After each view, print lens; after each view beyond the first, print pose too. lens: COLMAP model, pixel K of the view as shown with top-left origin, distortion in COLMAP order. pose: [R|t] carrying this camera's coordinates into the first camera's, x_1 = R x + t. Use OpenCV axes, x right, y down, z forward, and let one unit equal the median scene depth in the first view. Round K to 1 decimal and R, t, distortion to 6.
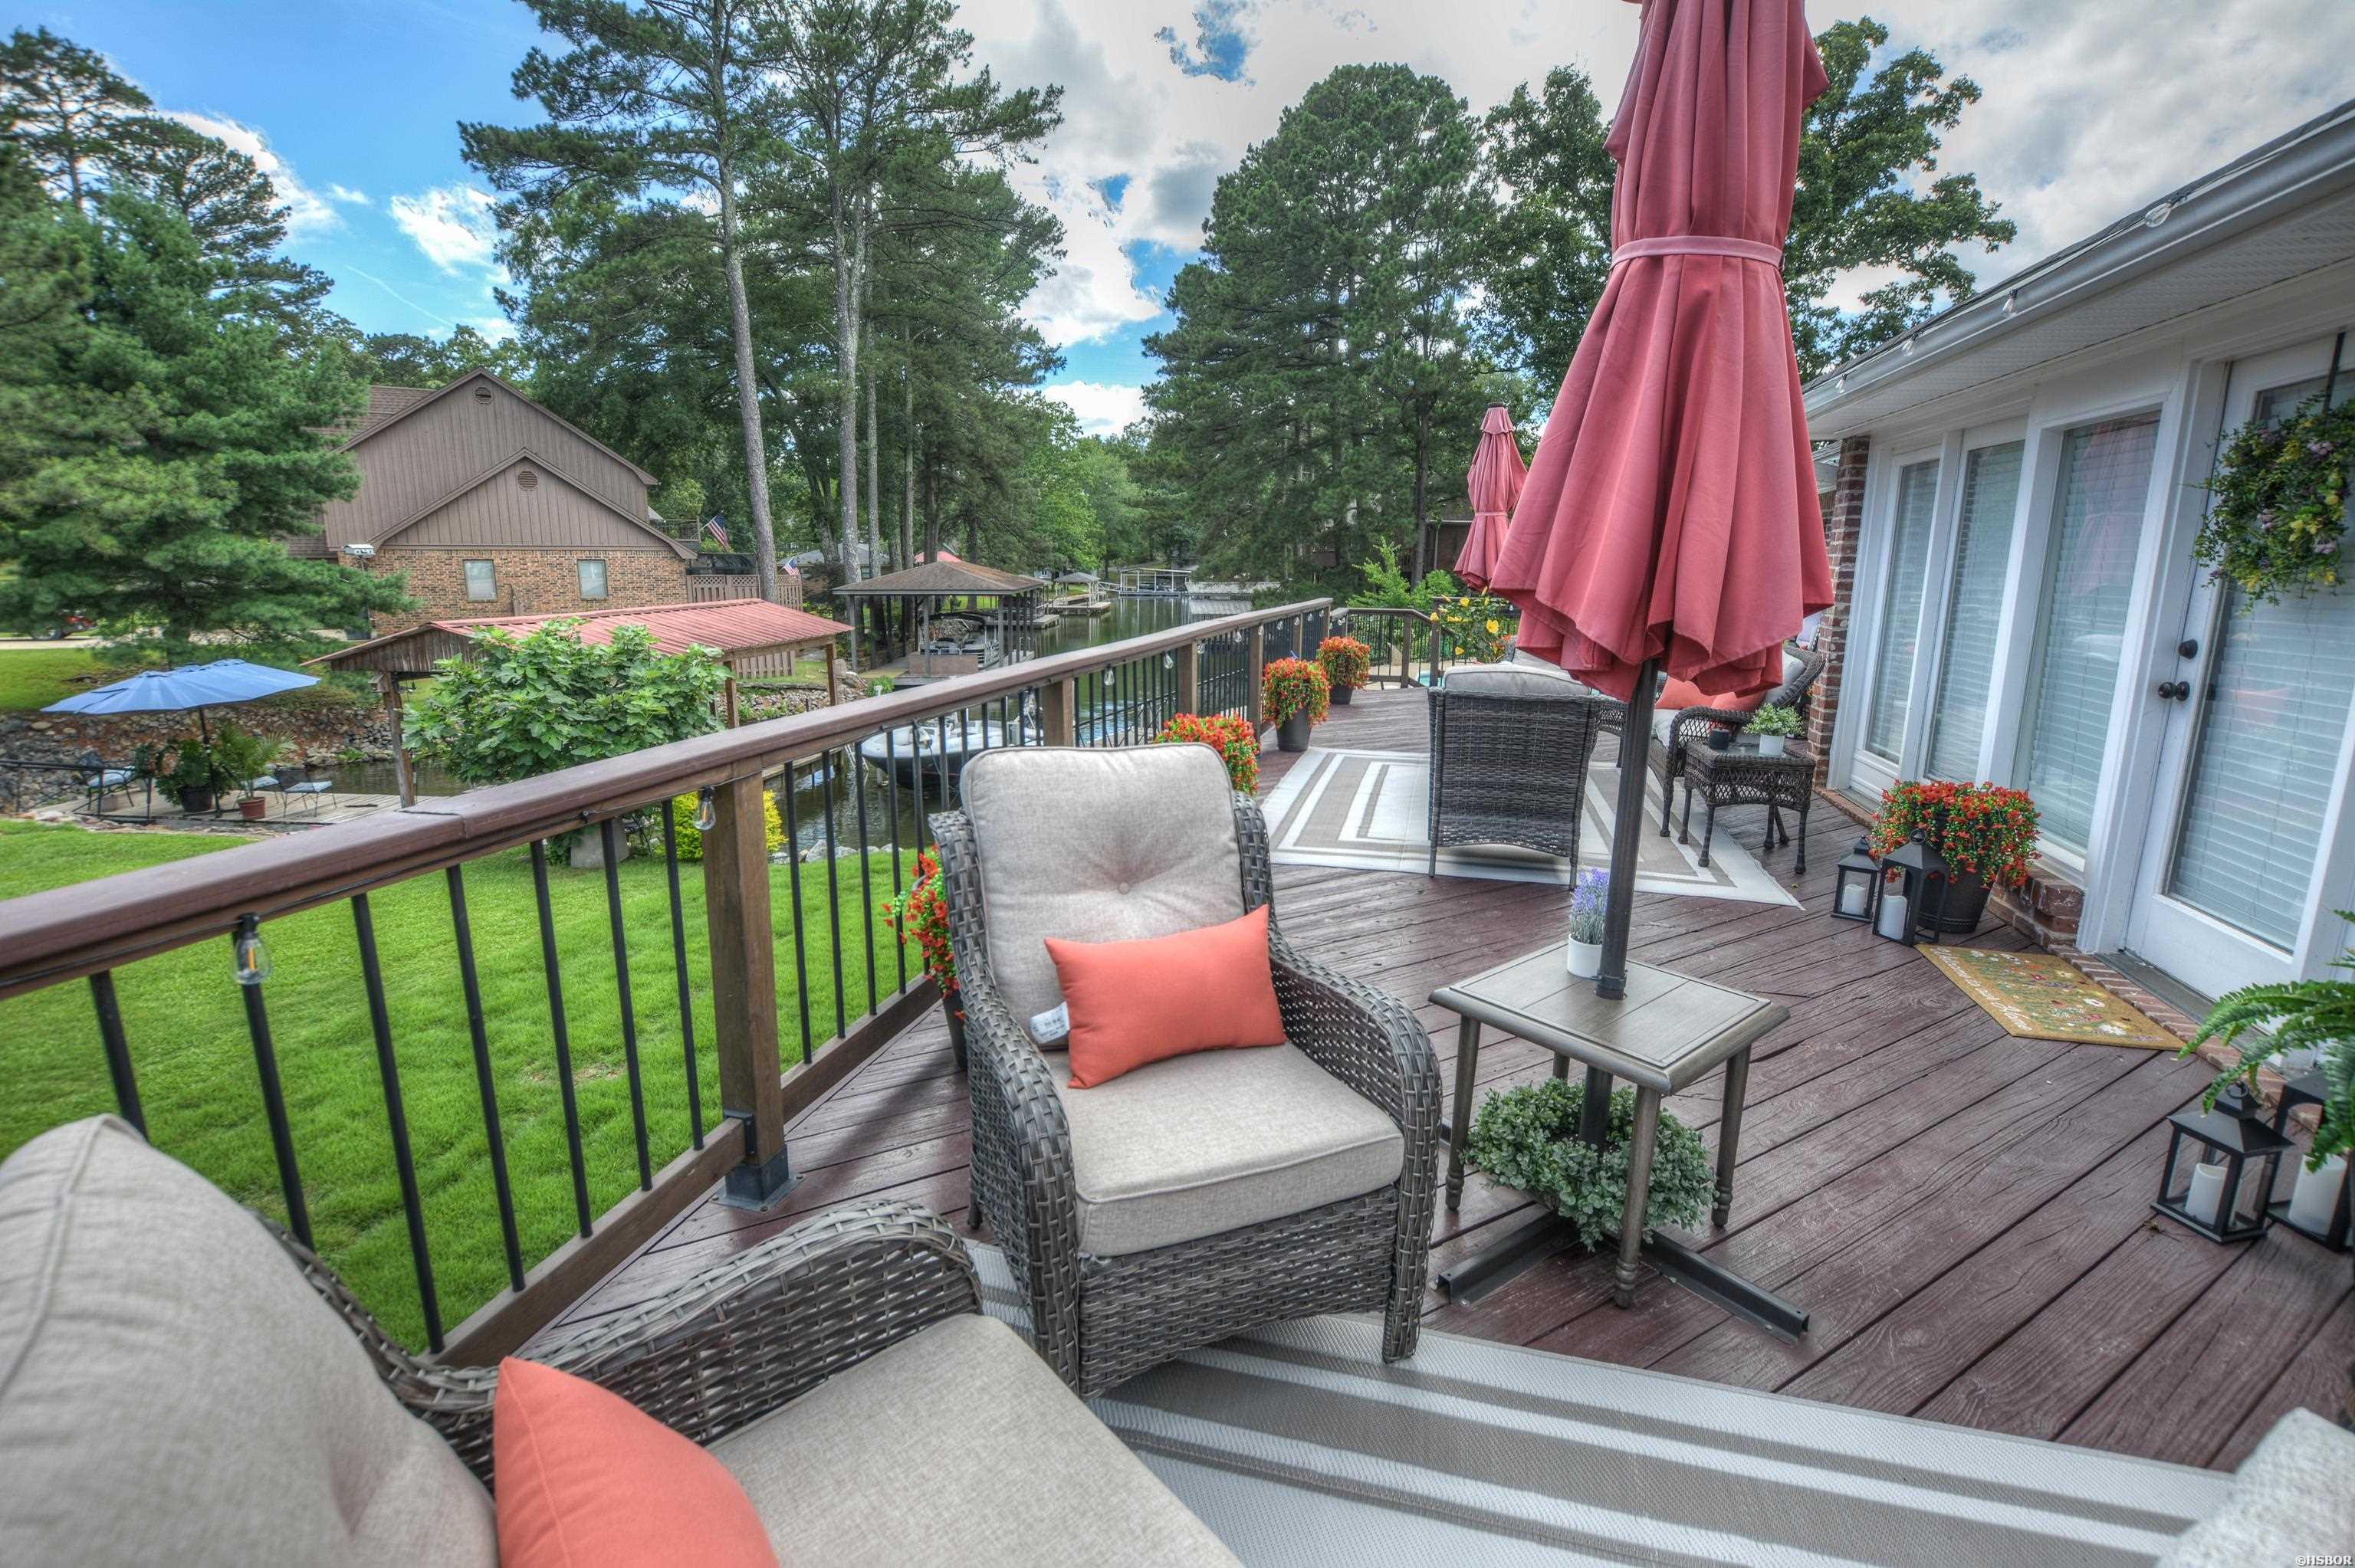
lens RADIAL K [[1042.0, 0, 1172.3], [0, 1042.0, 783.9], [0, 0, 1]] dist [-0.038724, 0.007547]
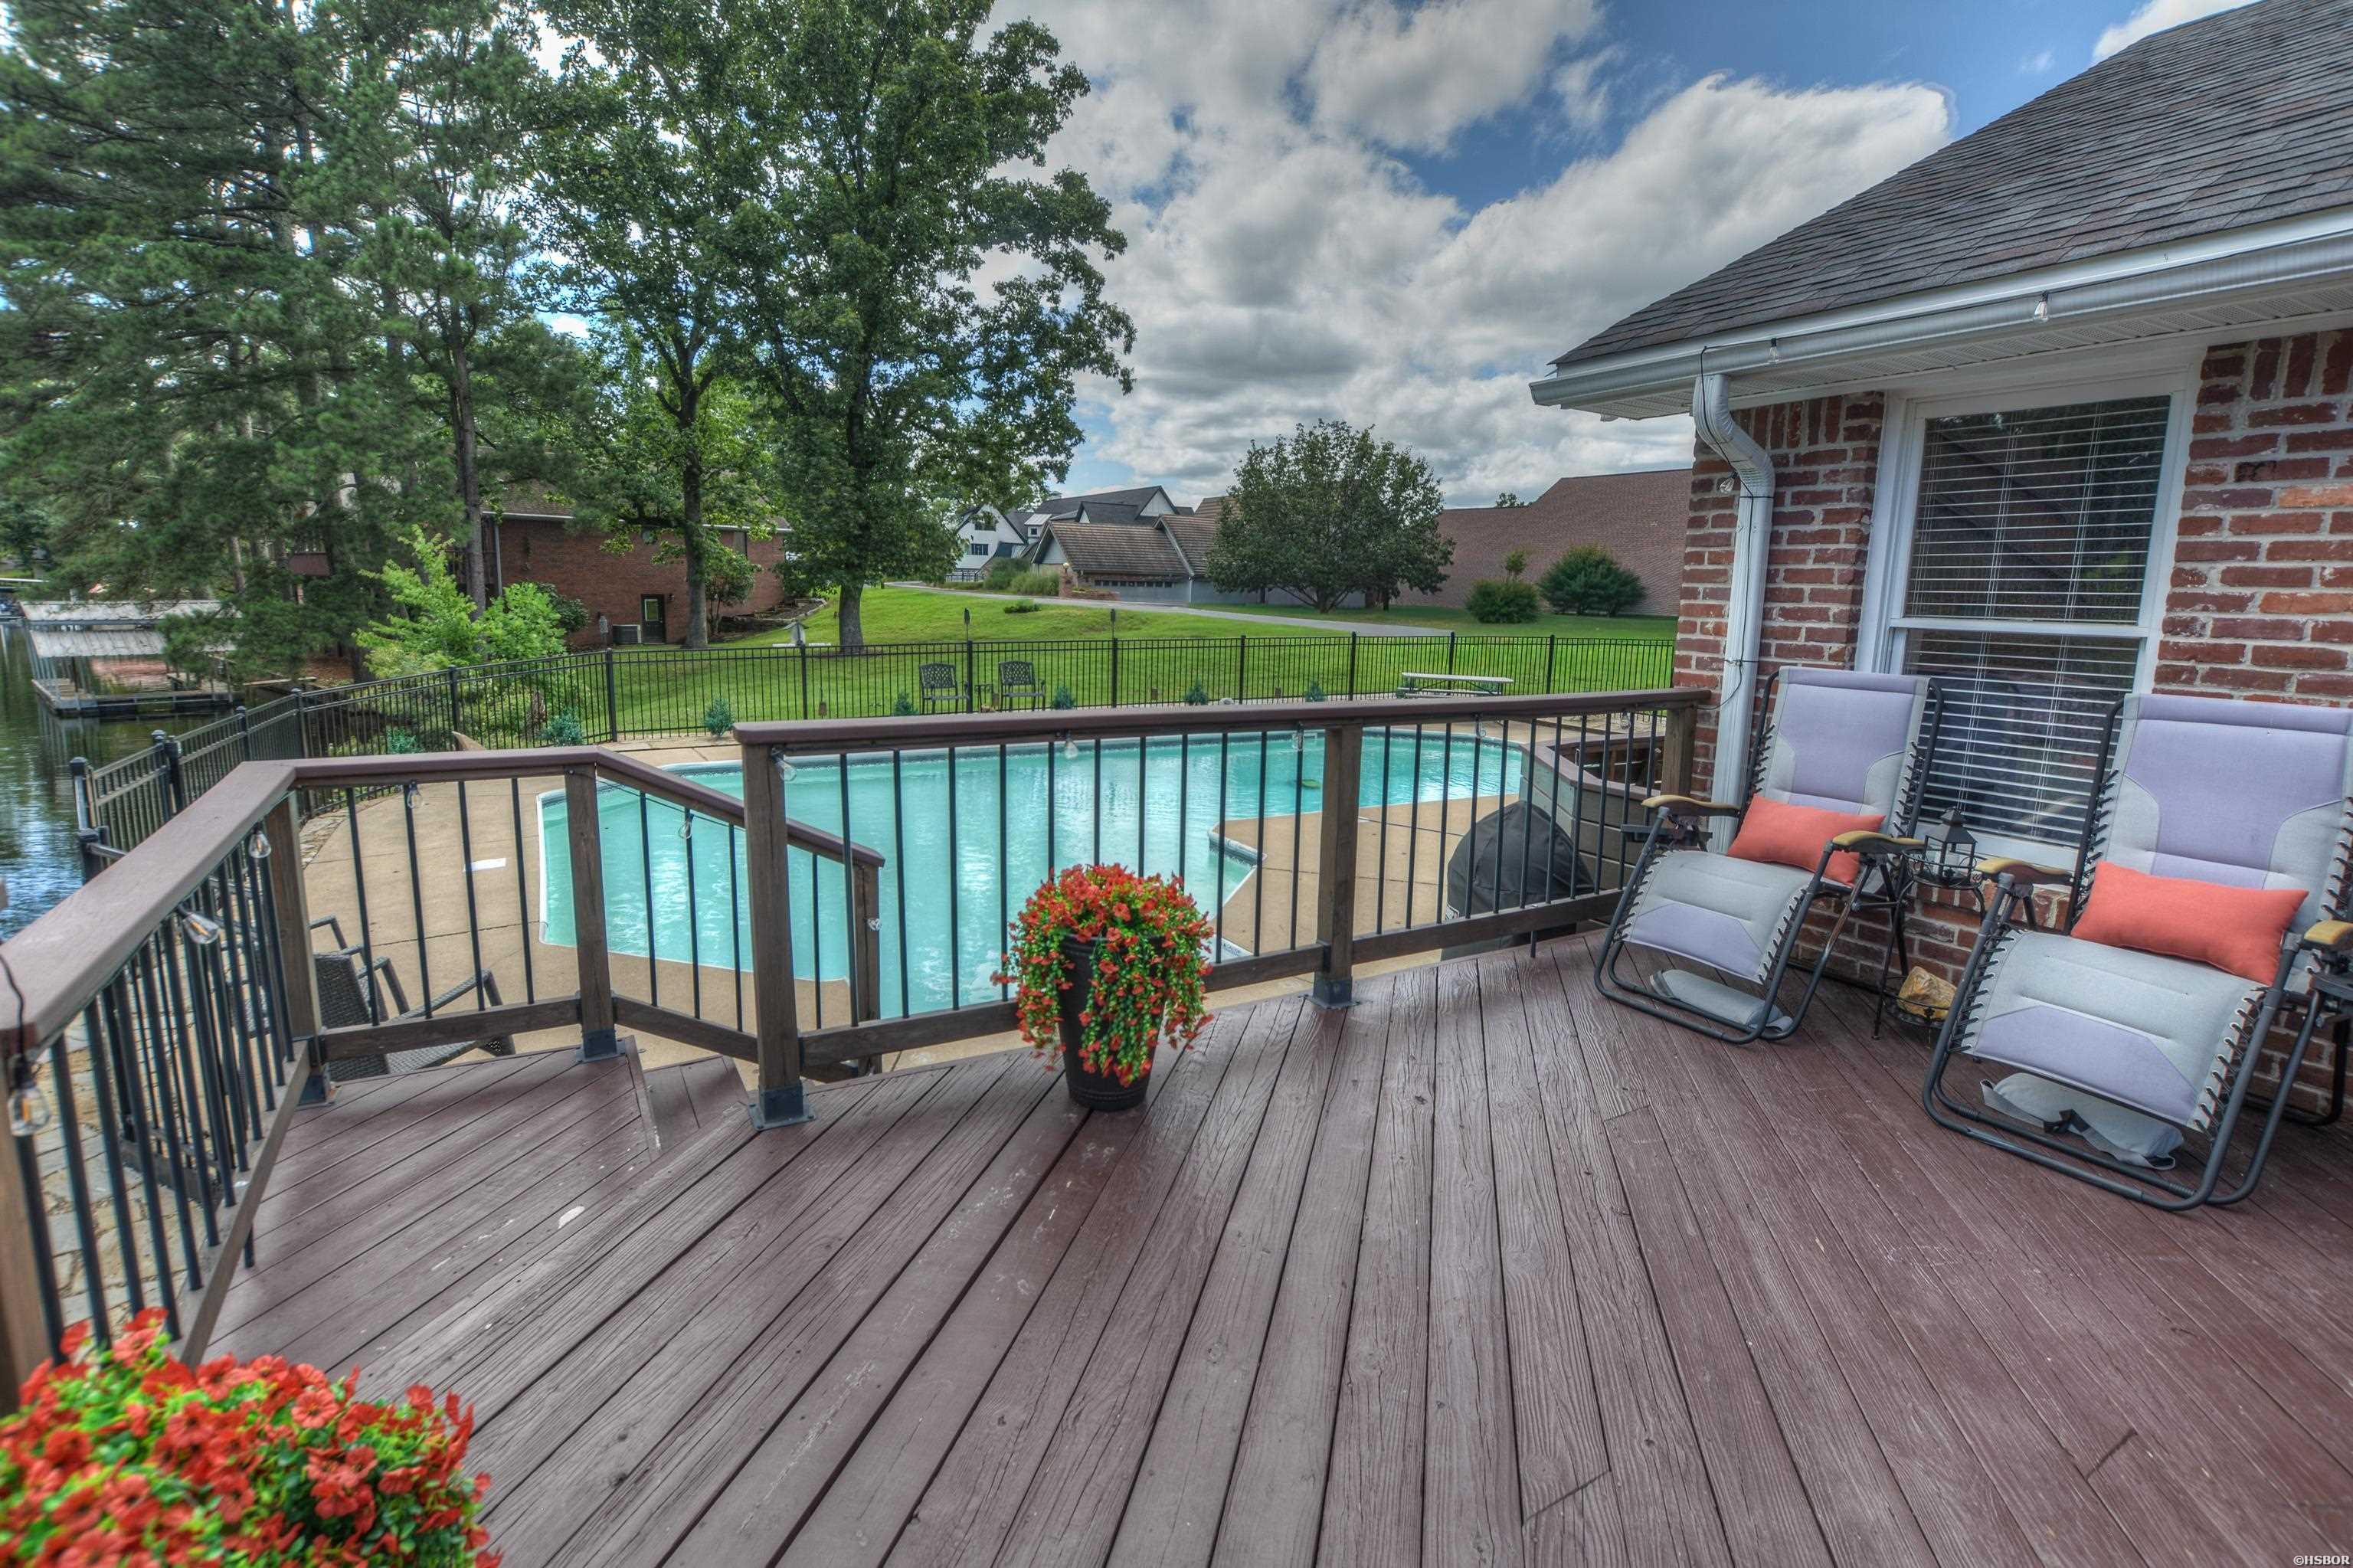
lens RADIAL K [[1091.7, 0, 1167.2], [0, 1091.7, 776.9], [0, 0, 1]] dist [-0.028910, 0.000981]
pose [[0.694127, -0.113702, 0.710816, 0.042619], [0.132554, 0.990750, 0.029038, -0.049545], [-0.707543, 0.074066, 0.702778, 0.240123]]
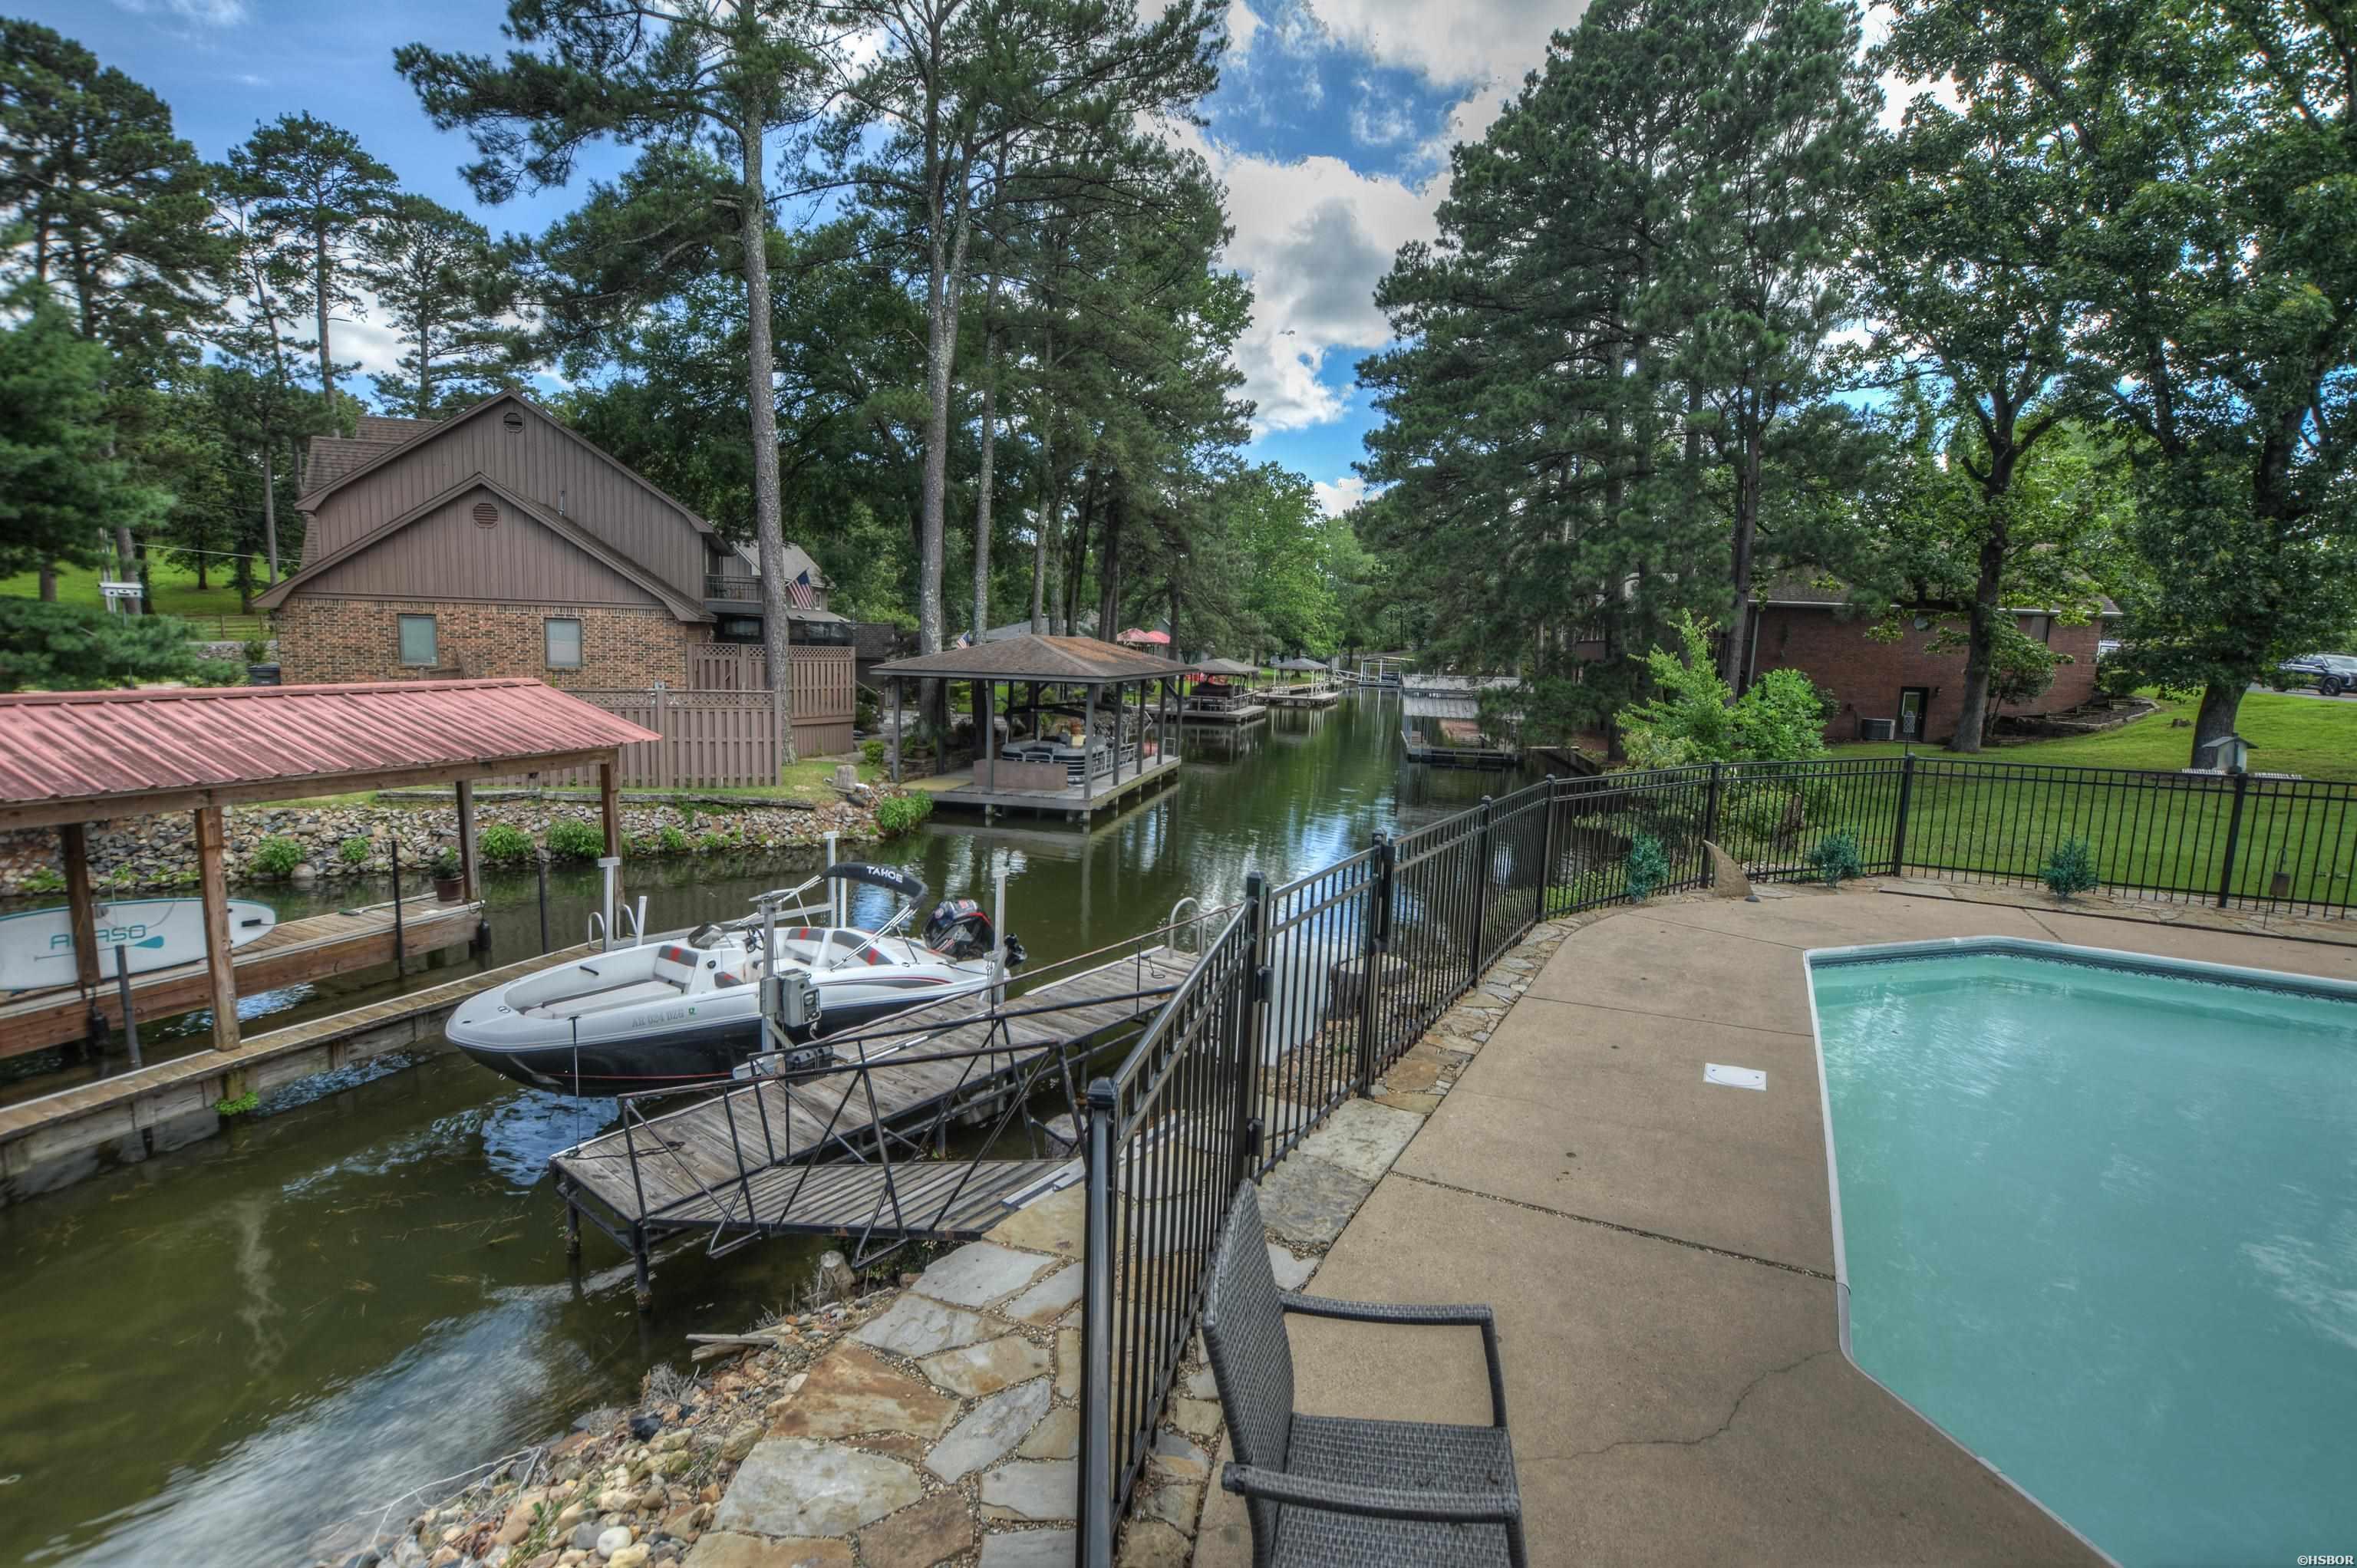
lens RADIAL K [[1044.0, 0, 1177.8], [0, 1044.0, 781.7], [0, 0, 1]] dist [-0.031753, 0.000372]
pose [[0.970495, 0.056442, -0.234424, 0.058997], [-0.075839, 0.994328, -0.074567, -0.066738], [0.228885, 0.090145, 0.969271, 0.331665]]
